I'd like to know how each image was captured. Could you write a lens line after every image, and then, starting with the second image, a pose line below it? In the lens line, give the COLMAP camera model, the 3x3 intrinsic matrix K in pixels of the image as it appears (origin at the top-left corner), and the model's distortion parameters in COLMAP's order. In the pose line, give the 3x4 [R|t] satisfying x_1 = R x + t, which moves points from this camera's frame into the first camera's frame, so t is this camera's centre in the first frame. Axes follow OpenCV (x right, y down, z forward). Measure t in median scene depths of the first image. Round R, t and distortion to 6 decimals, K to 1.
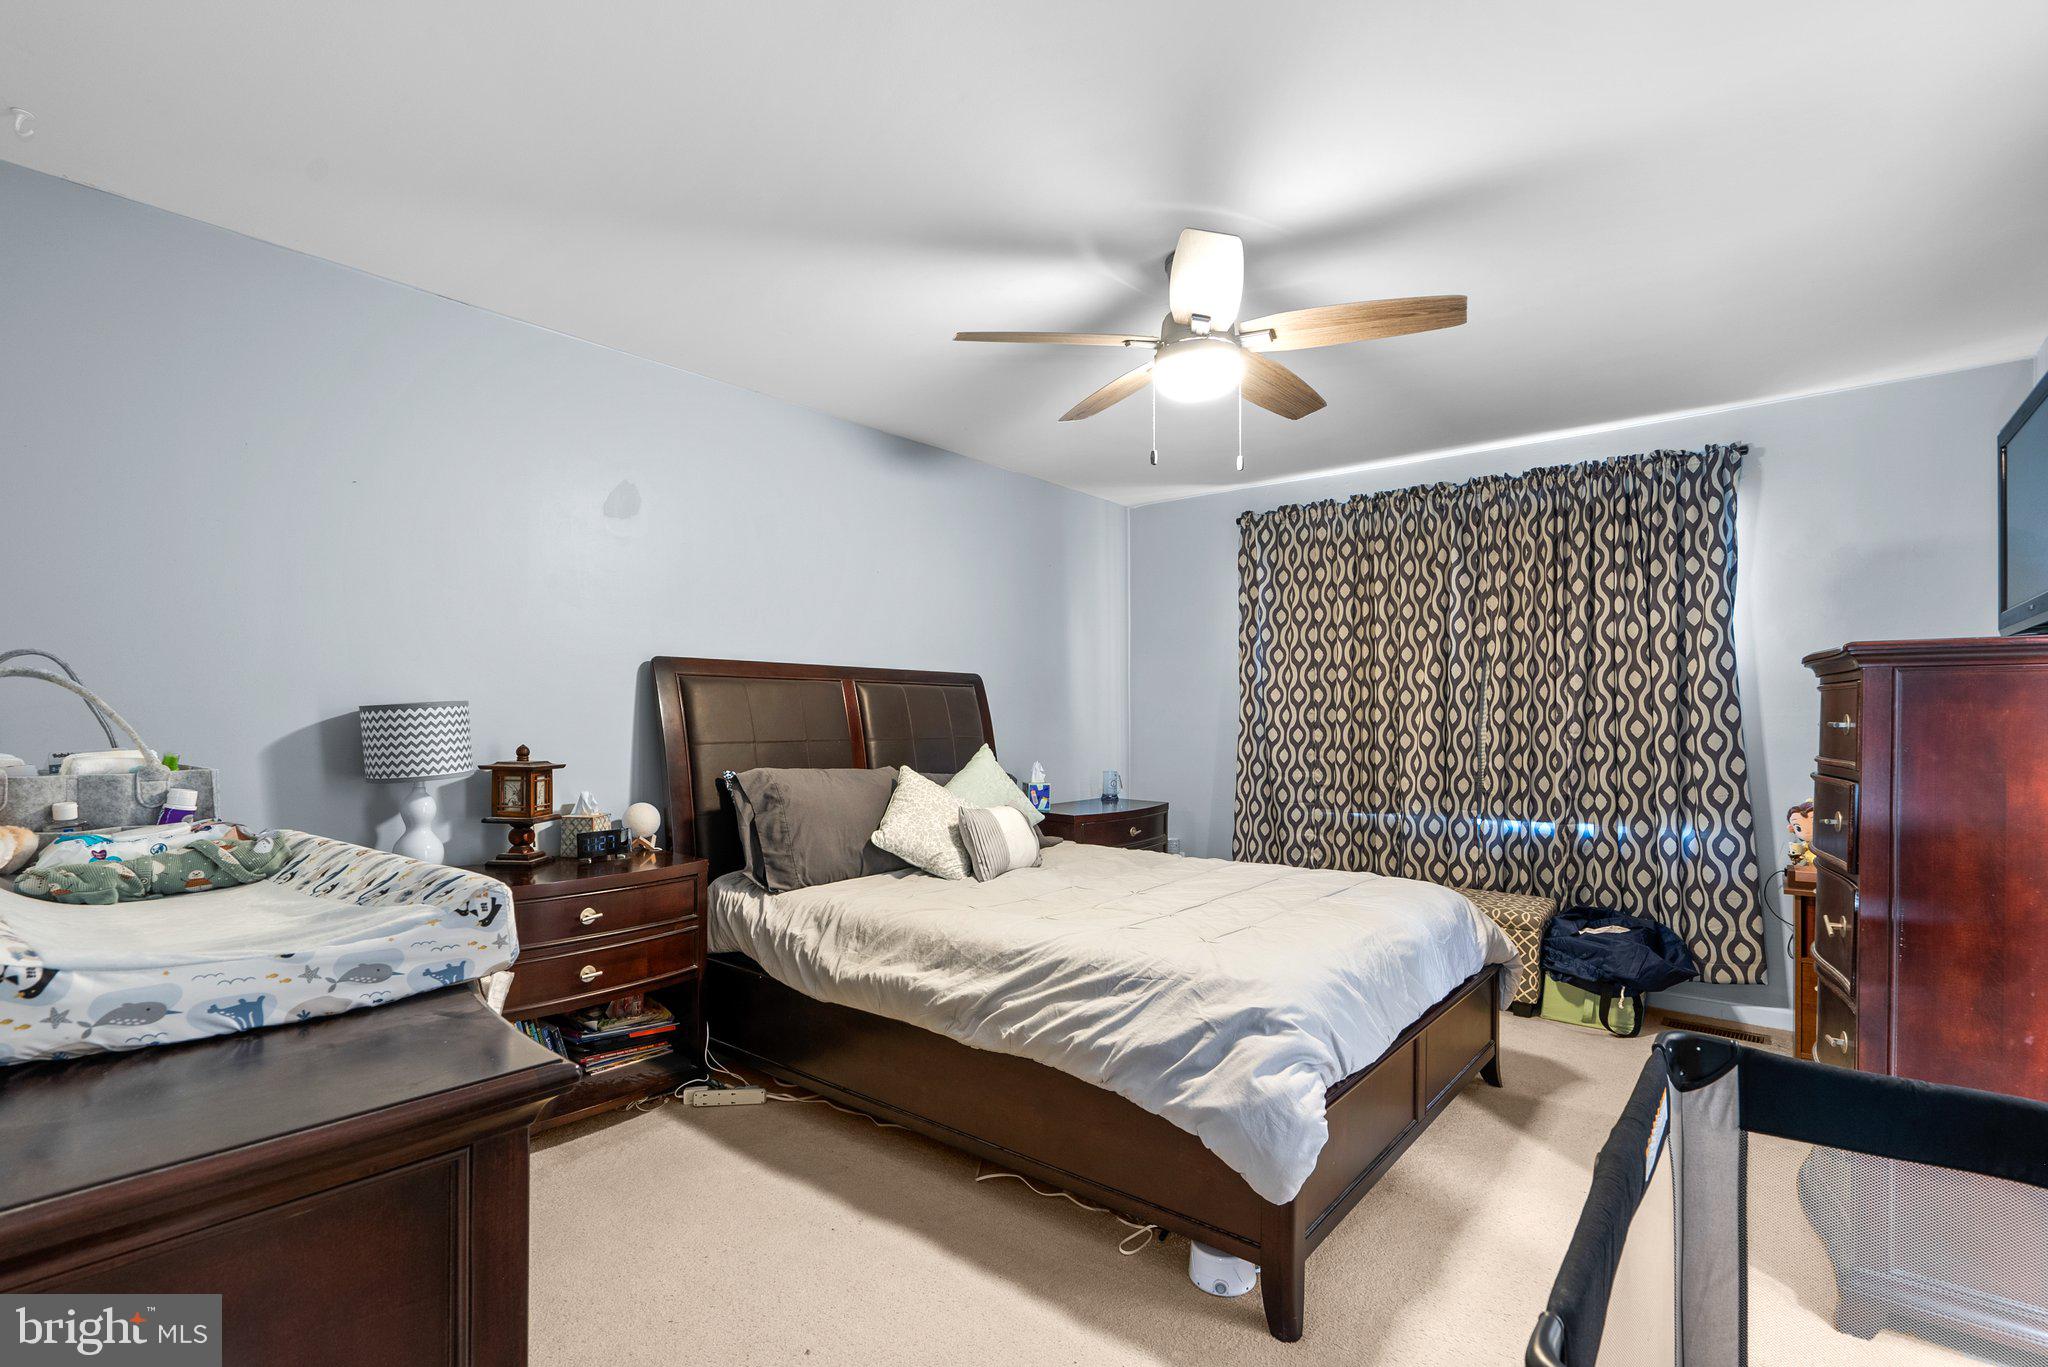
lens RADIAL K [[941.2, 0, 1045.6], [0, 941.2, 720.8], [0, 0, 1]] dist [-0.007071, 0.003548]
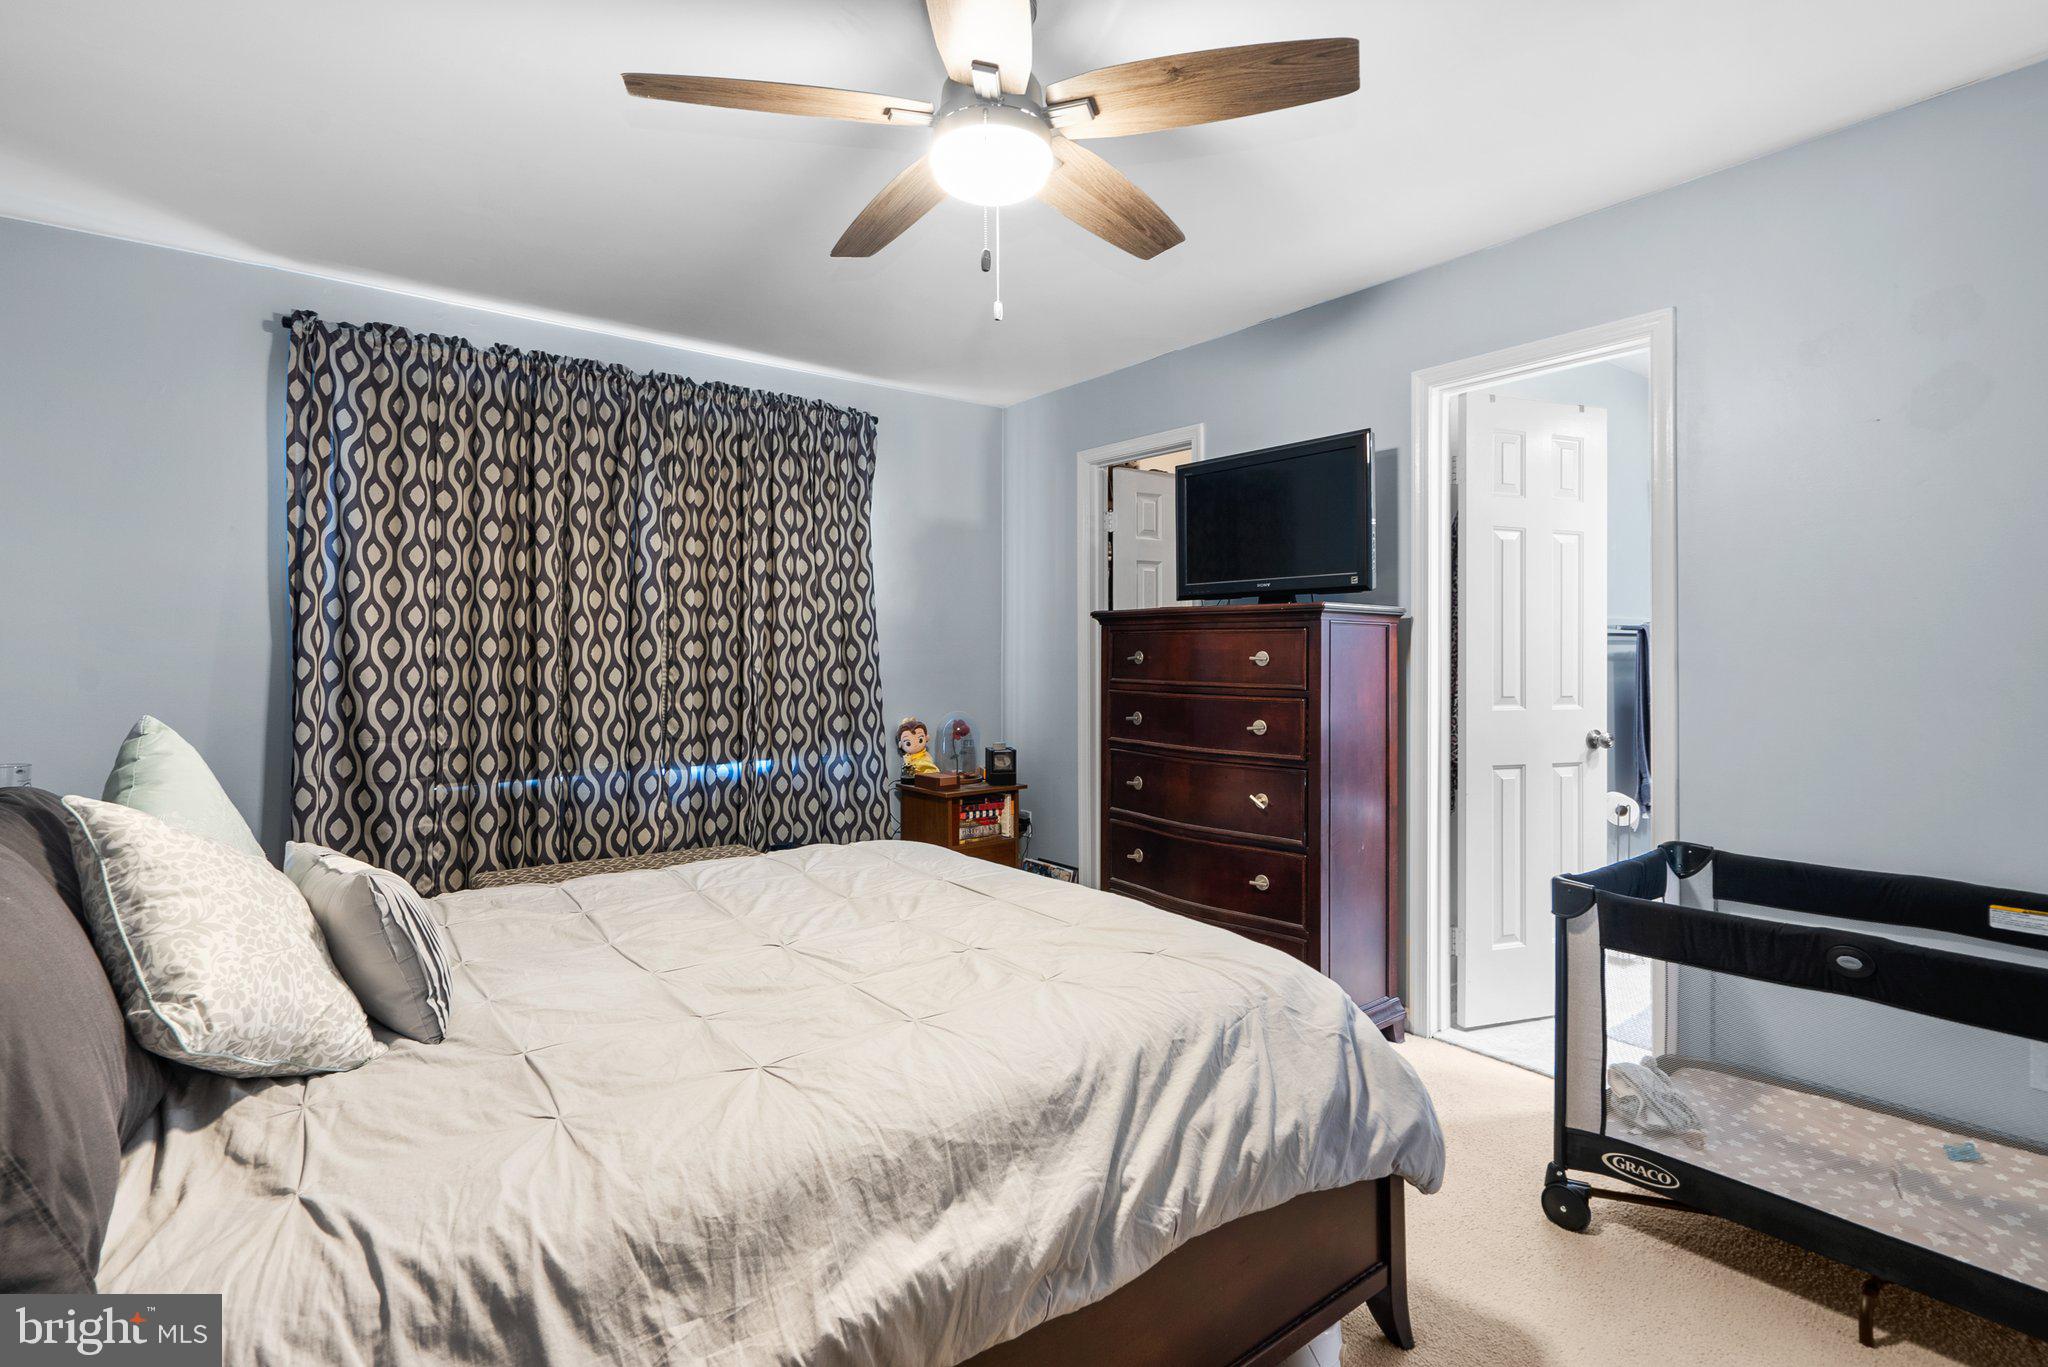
lens RADIAL K [[941.2, 0, 1061.2], [0, 941.2, 646.9], [0, 0, 1]] dist [-0.007071, 0.003548]
pose [[0.261720, 0.006254, 0.965124, -0.276364], [0.000715, 0.999977, -0.006673, -0.001557], [-0.965144, 0.002437, 0.261710, 0.425035]]
